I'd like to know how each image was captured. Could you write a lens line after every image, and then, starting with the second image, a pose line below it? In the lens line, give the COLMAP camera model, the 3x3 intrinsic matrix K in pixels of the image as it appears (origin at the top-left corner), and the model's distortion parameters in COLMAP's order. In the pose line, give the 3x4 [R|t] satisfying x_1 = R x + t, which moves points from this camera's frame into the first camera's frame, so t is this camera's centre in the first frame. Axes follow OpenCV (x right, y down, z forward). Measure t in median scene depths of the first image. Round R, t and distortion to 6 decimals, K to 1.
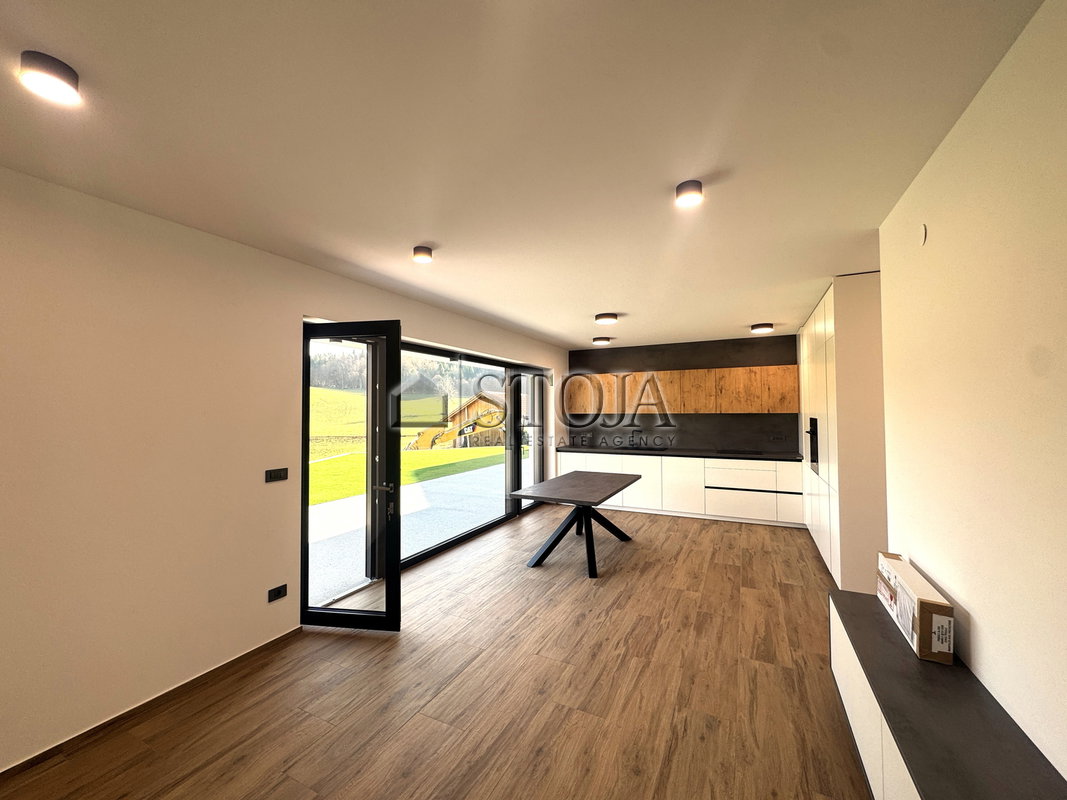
lens RADIAL K [[425.5, 0, 533.6], [0, 425.5, 398.6], [0, 0, 1]] dist [-0.002745, -0.000005]
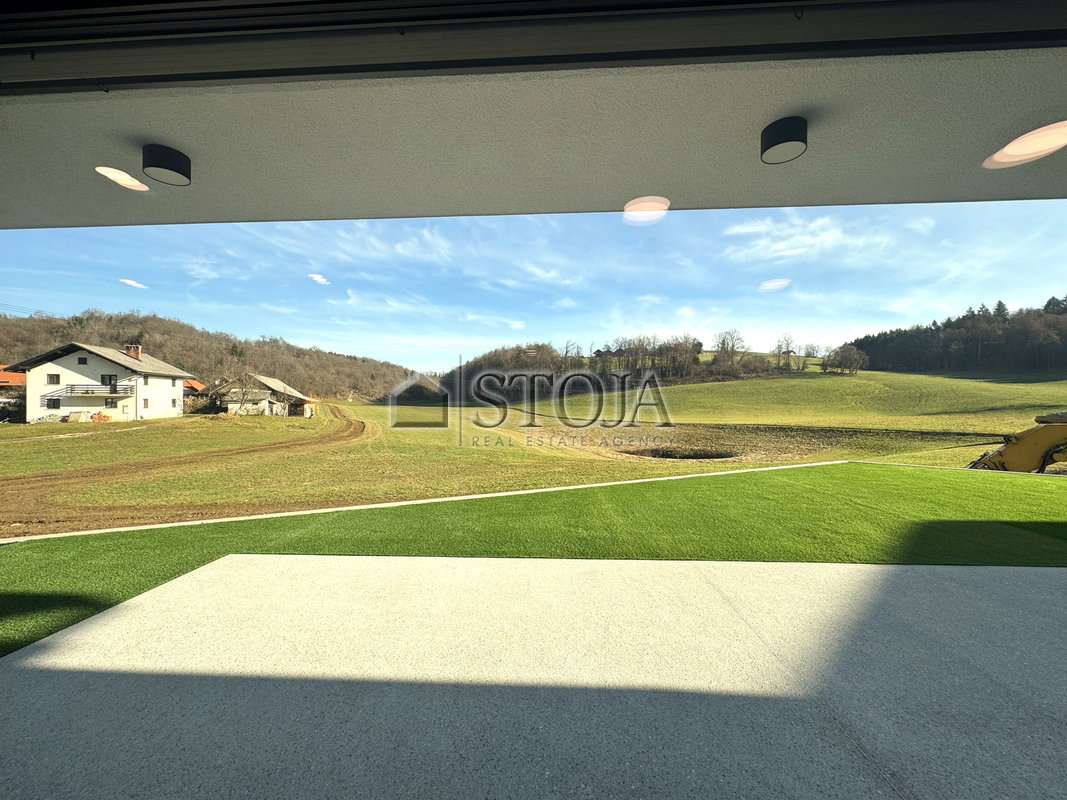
lens RADIAL K [[425.5, 0, 533.6], [0, 425.5, 398.6], [0, 0, 1]] dist [-0.002745, -0.000005]
pose [[0.397773, -0.002539, -0.917480, -0.052416], [0.029246, 0.999523, 0.009914, 0.031533], [0.917018, -0.030776, 0.397657, 0.959130]]
